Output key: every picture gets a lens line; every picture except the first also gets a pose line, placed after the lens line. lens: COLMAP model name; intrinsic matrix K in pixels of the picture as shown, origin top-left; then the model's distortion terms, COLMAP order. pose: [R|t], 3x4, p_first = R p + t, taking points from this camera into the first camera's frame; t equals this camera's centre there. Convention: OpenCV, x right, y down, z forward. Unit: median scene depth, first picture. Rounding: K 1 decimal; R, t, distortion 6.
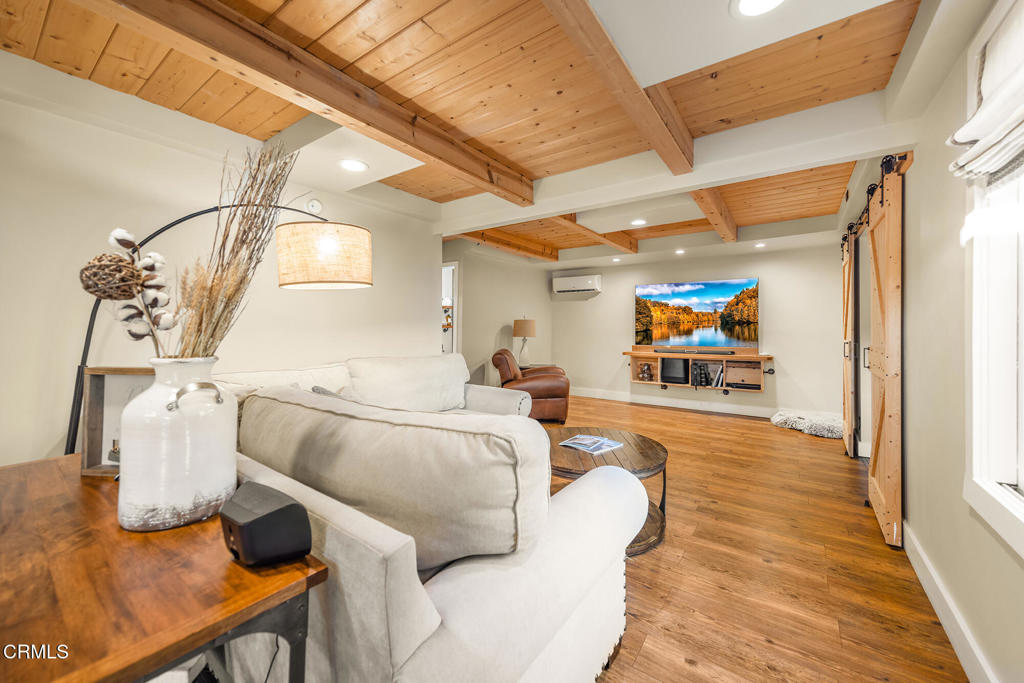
lens RADIAL K [[395.3, 0, 512.7], [0, 395.3, 327.2], [0, 0, 1]] dist [0.000454, 0.000016]
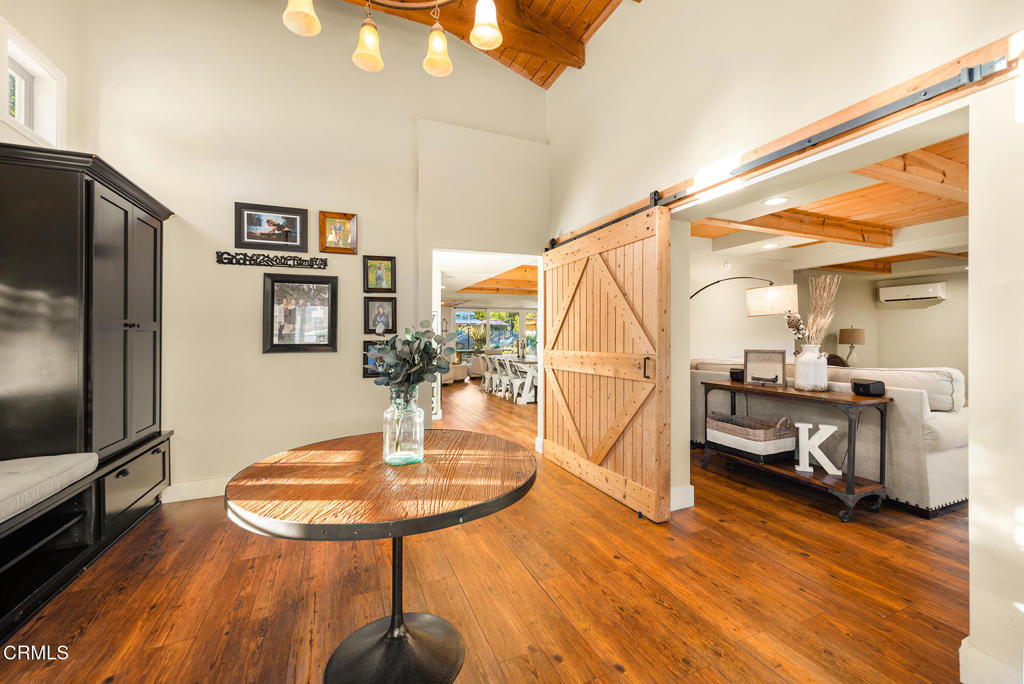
lens RADIAL K [[417.2, 0, 511.6], [0, 417.2, 335.2], [0, 0, 1]] dist [0.001908, 0.000284]
pose [[0.853100, -0.008813, -0.521672, -0.326420], [0.006752, 0.999960, -0.005852, -0.000739], [0.521703, 0.001470, 0.853126, -0.951134]]
